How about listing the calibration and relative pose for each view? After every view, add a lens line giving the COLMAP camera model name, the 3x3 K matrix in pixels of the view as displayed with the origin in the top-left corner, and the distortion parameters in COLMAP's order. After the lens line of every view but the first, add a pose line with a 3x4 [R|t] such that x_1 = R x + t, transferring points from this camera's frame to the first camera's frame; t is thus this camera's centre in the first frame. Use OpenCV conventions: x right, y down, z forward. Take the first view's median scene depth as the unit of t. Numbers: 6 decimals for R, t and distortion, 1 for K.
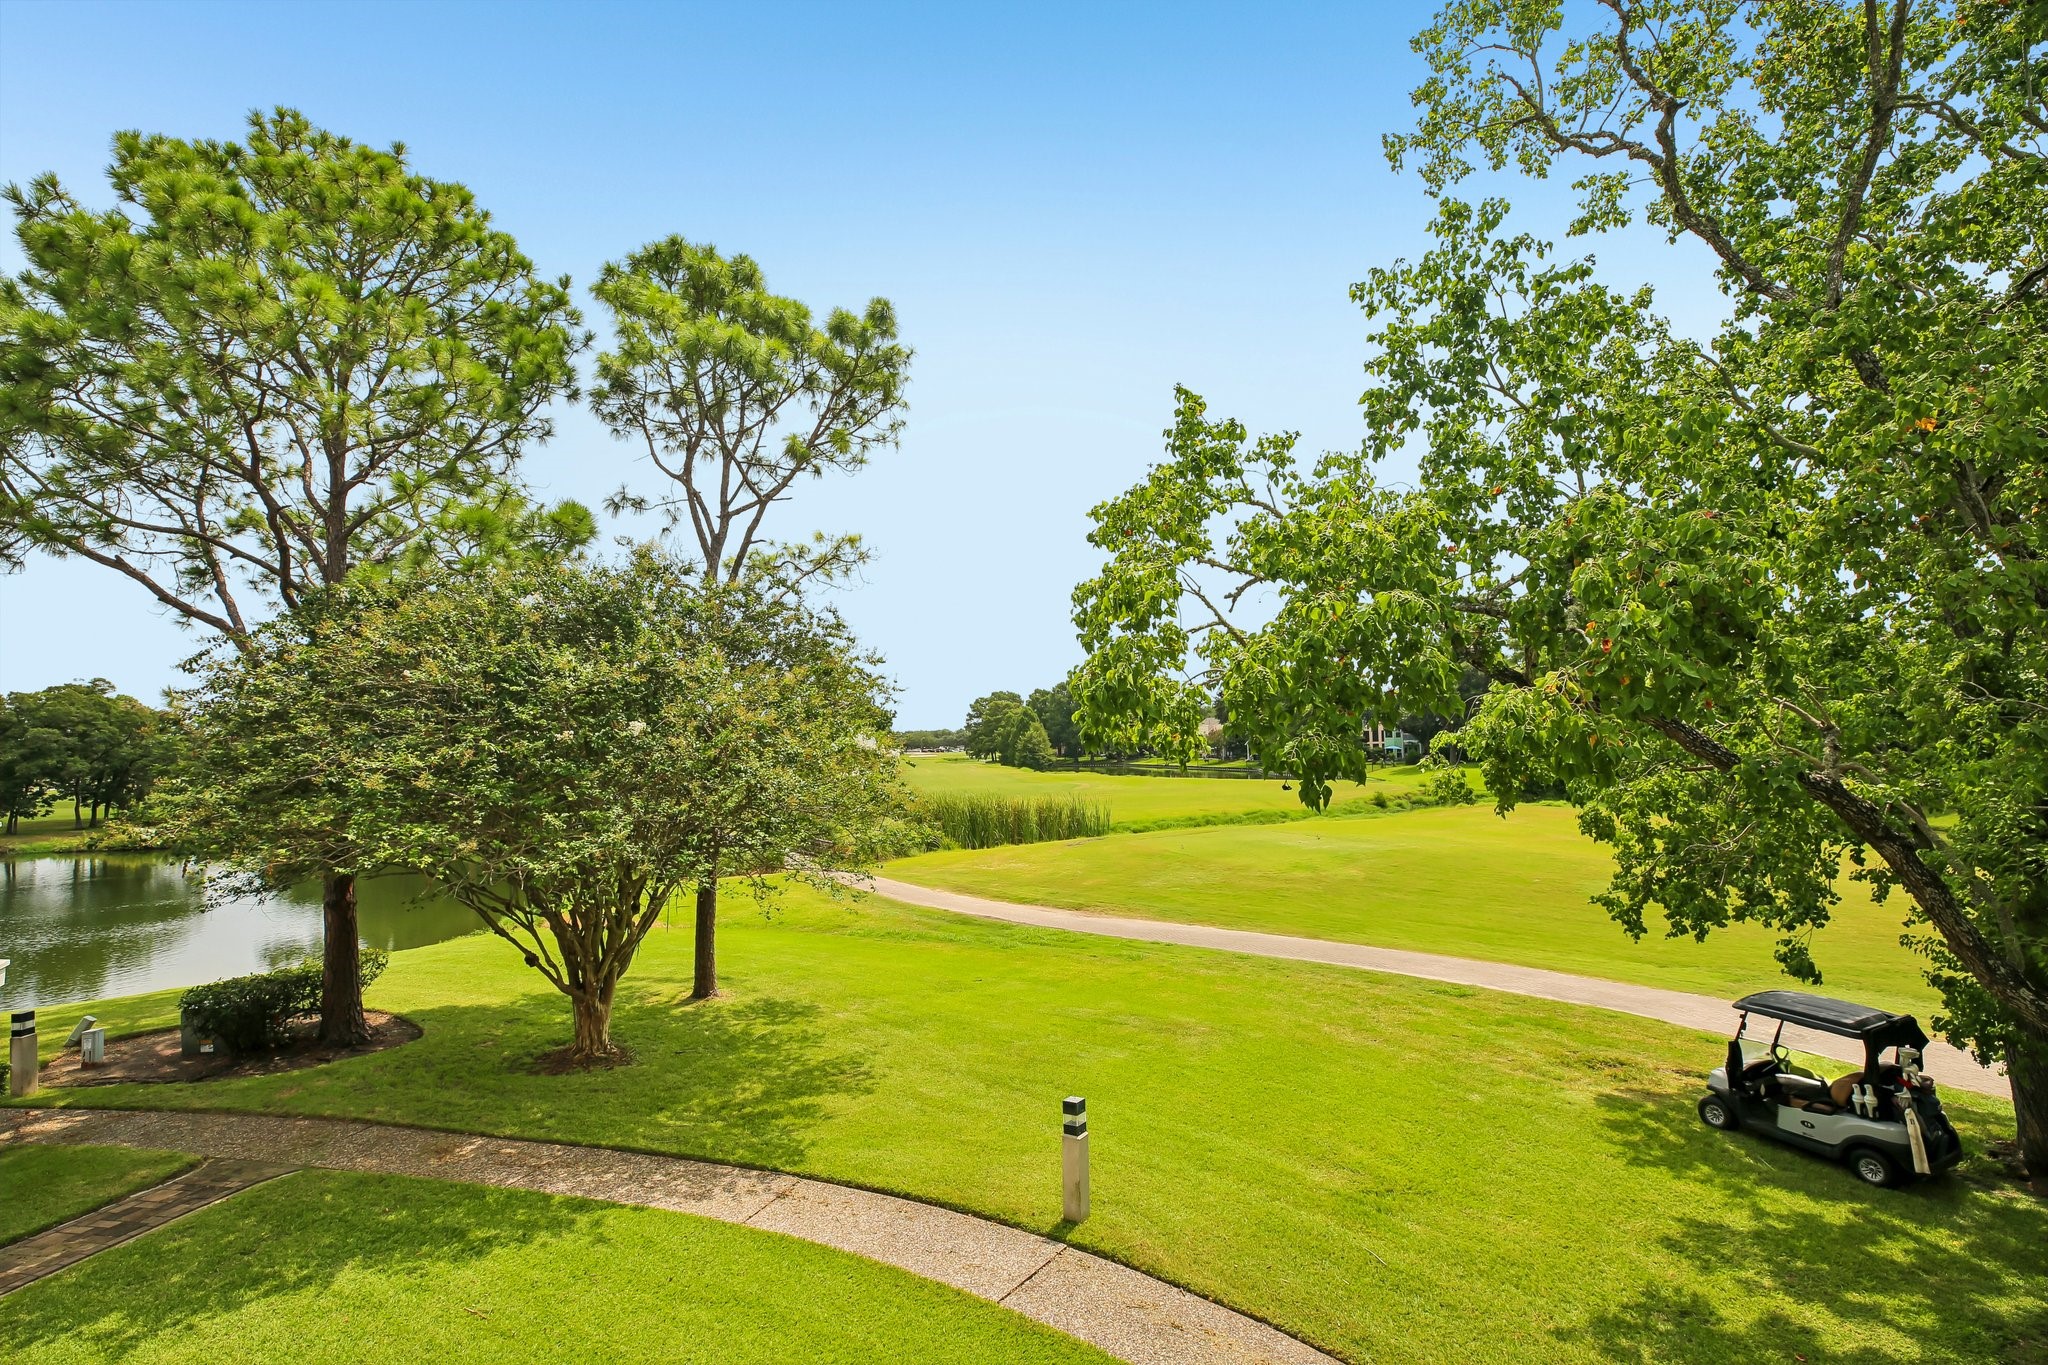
lens RADIAL K [[964.4, 0, 1024.0], [0, 964.4, 682.5], [0, 0, 1]] dist [-0.036508, 0.012099]
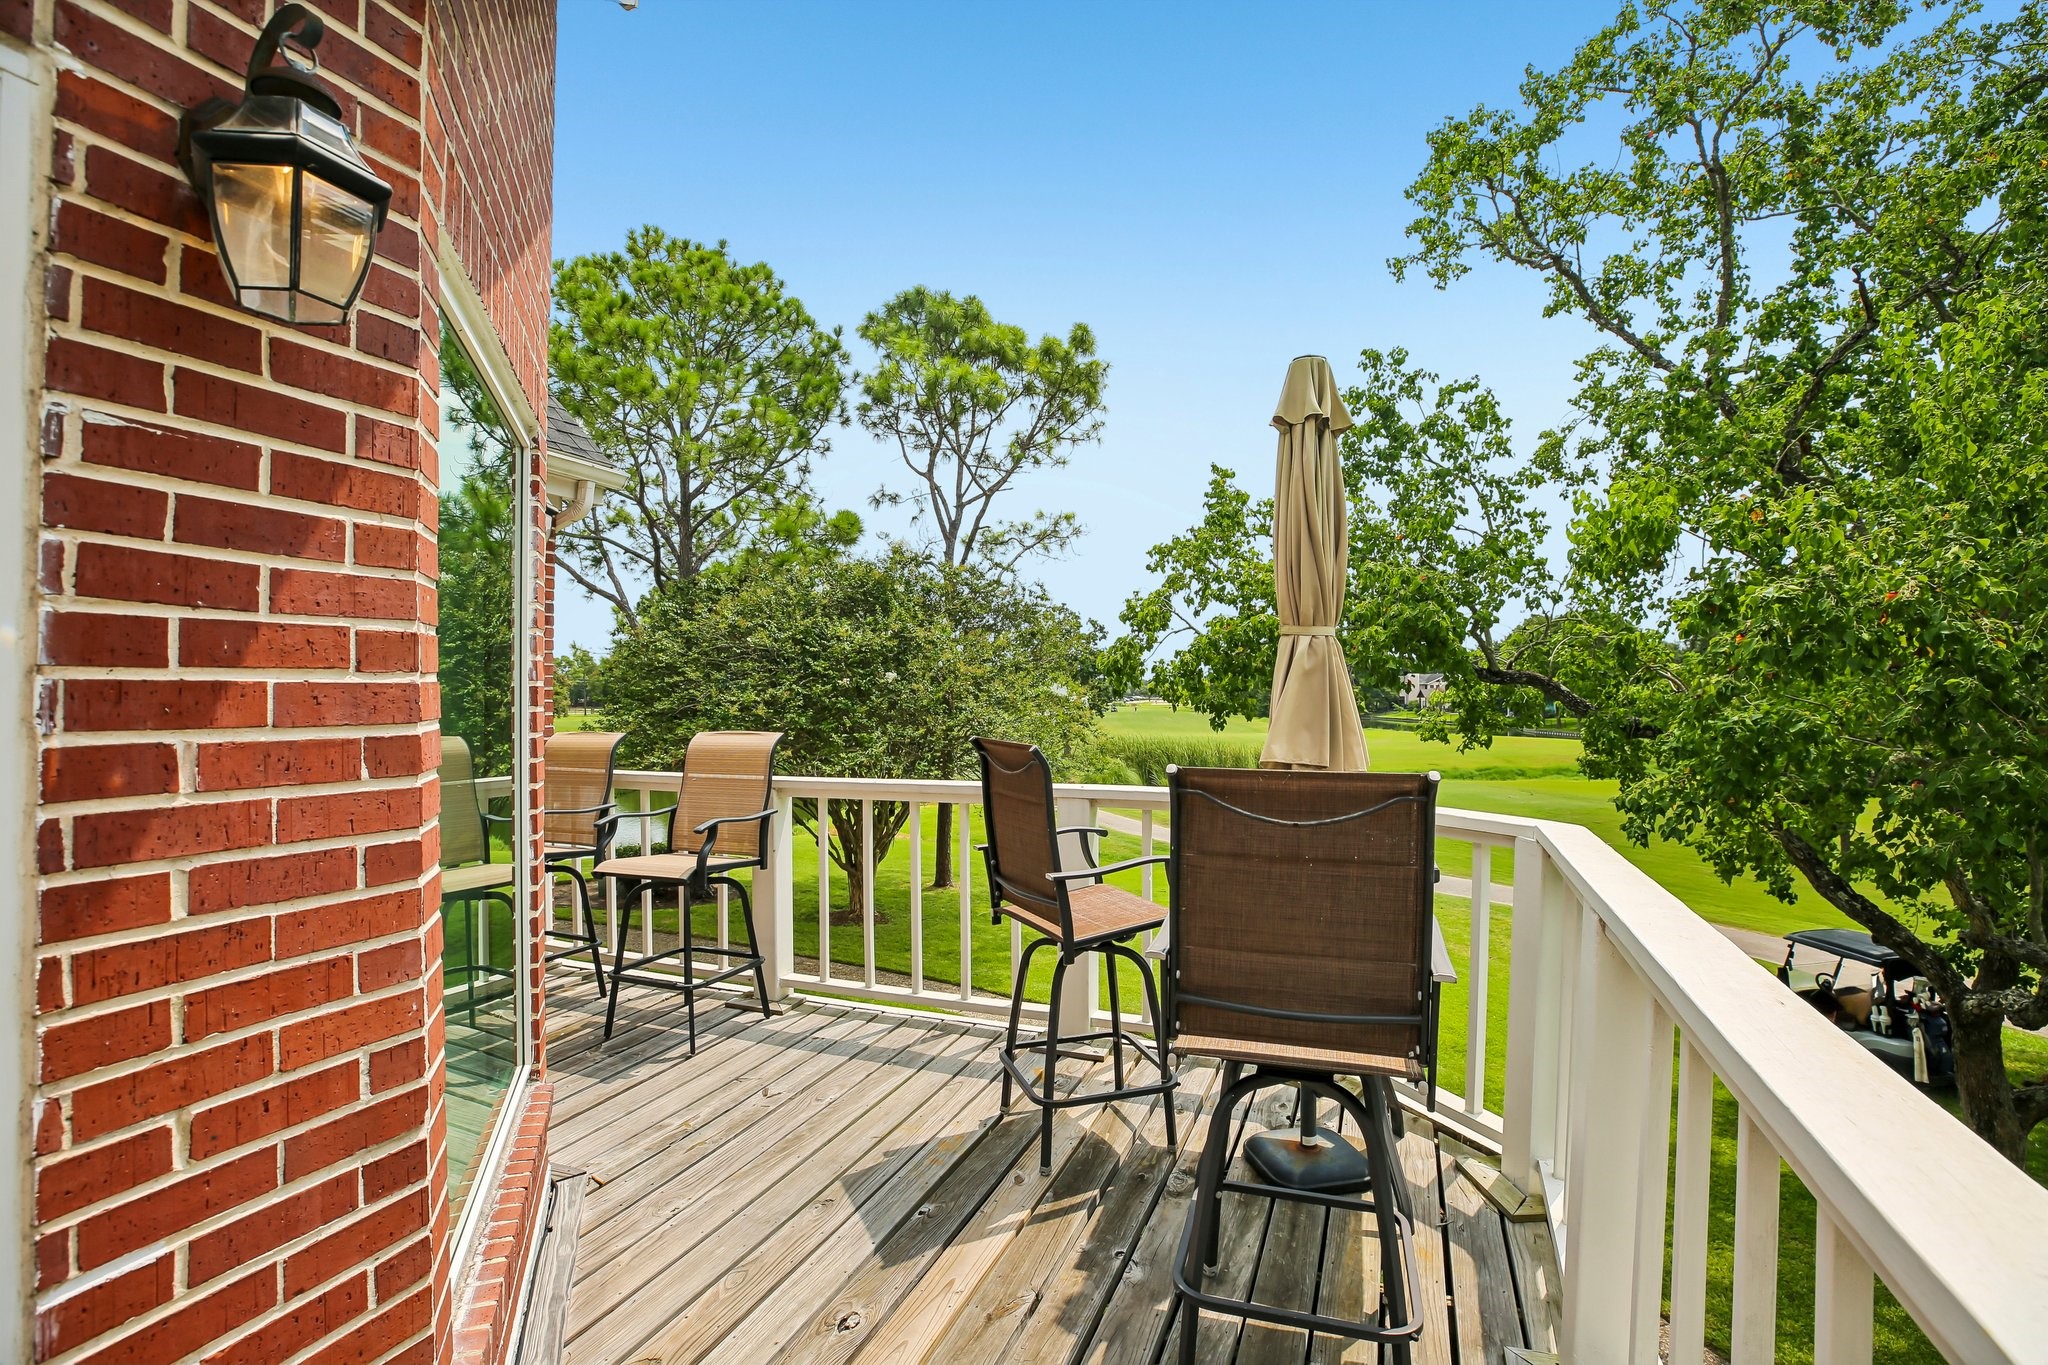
lens RADIAL K [[929.0, 0, 1021.0], [0, 929.0, 684.2], [0, 0, 1]] dist [-0.019288, 0.011705]
pose [[0.968535, 0.018323, -0.248201, 0.083750], [-0.004774, 0.998471, 0.055080, -0.012561], [0.248830, -0.052162, 0.967141, -0.190427]]
